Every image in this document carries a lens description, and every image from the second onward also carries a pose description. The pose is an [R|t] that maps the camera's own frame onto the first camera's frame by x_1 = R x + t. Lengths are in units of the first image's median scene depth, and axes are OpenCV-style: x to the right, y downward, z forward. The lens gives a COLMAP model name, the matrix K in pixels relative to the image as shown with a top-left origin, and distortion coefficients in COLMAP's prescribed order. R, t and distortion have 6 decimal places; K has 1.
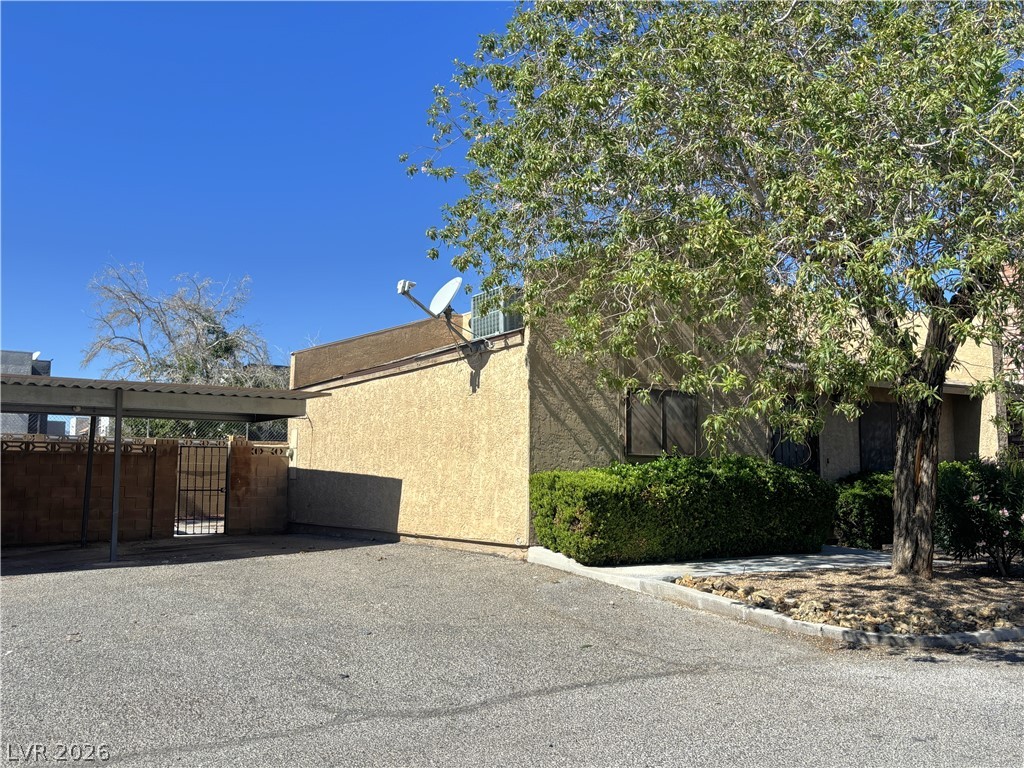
lens RADIAL K [[928.8, 0, 512.5], [0, 928.8, 367.6], [0, 0, 1]] dist [0.036330, -0.012412]
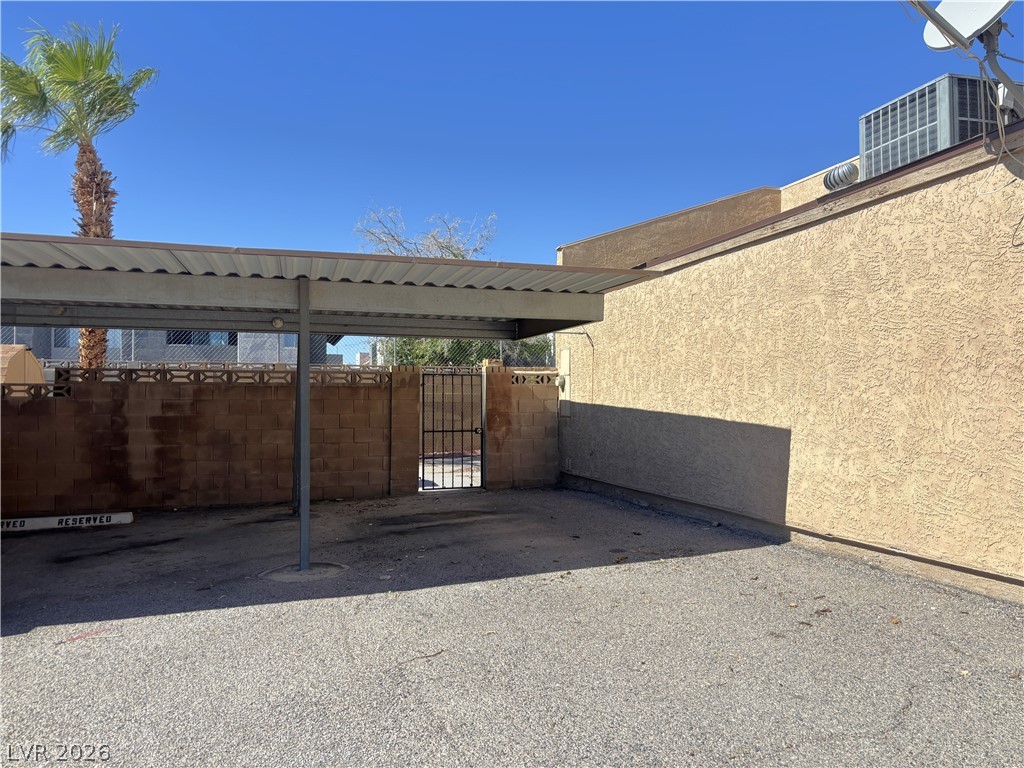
lens RADIAL K [[471.1, 0, 514.9], [0, 471.1, 382.8], [0, 0, 1]] dist [-0.000858, -0.000279]
pose [[0.974888, -0.010327, -0.222454, -0.200786], [0.033518, 0.994349, 0.100728, 0.056295], [0.220157, -0.105655, 0.969726, 0.657881]]
